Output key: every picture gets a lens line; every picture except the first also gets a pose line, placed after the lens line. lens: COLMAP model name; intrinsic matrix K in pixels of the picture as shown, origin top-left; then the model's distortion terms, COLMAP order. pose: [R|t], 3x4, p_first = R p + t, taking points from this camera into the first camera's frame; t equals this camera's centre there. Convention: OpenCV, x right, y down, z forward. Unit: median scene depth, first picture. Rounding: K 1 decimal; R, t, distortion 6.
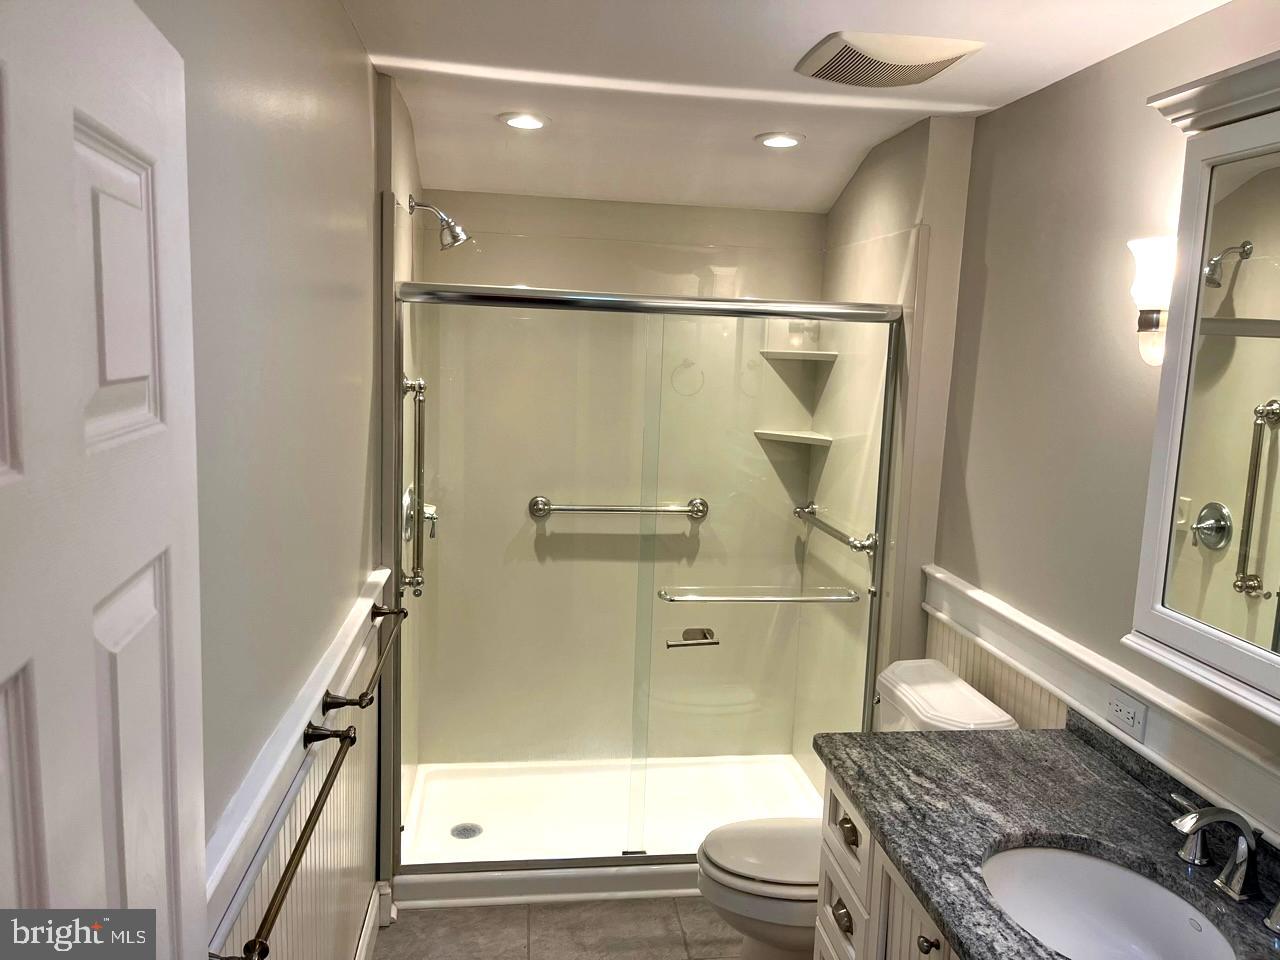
lens RADIAL K [[975.1, 0, 642.2], [0, 975.1, 478.1], [0, 0, 1]] dist [0.040636, -0.055294]
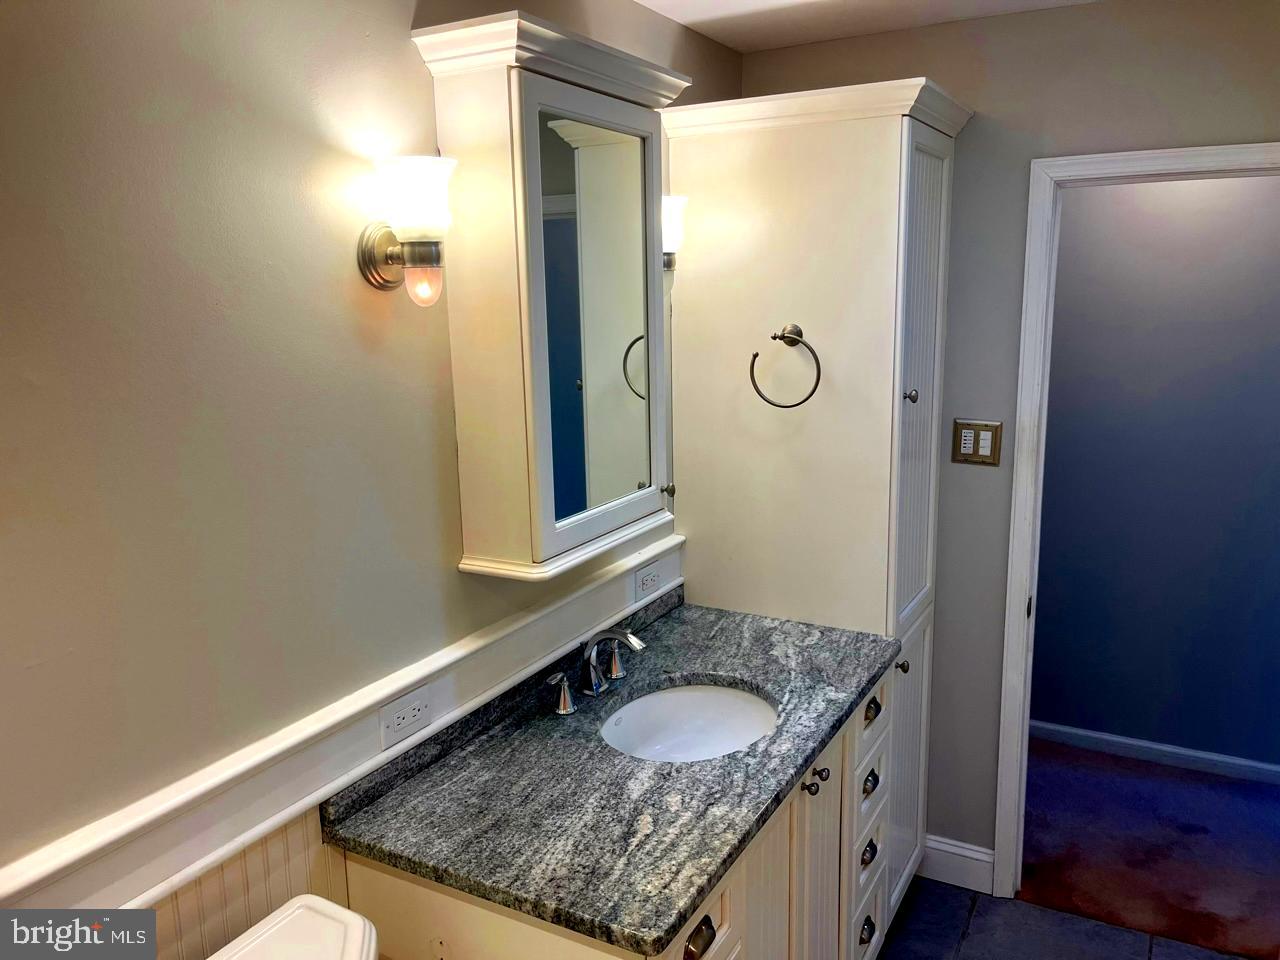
lens RADIAL K [[975.1, 0, 643.0], [0, 975.1, 476.5], [0, 0, 1]] dist [0.040636, -0.055294]
pose [[-0.805888, -0.134126, 0.576675, -0.146618], [0.076432, 0.942284, 0.325973, -0.232333], [-0.587113, 0.306774, -0.749125, 1.529296]]
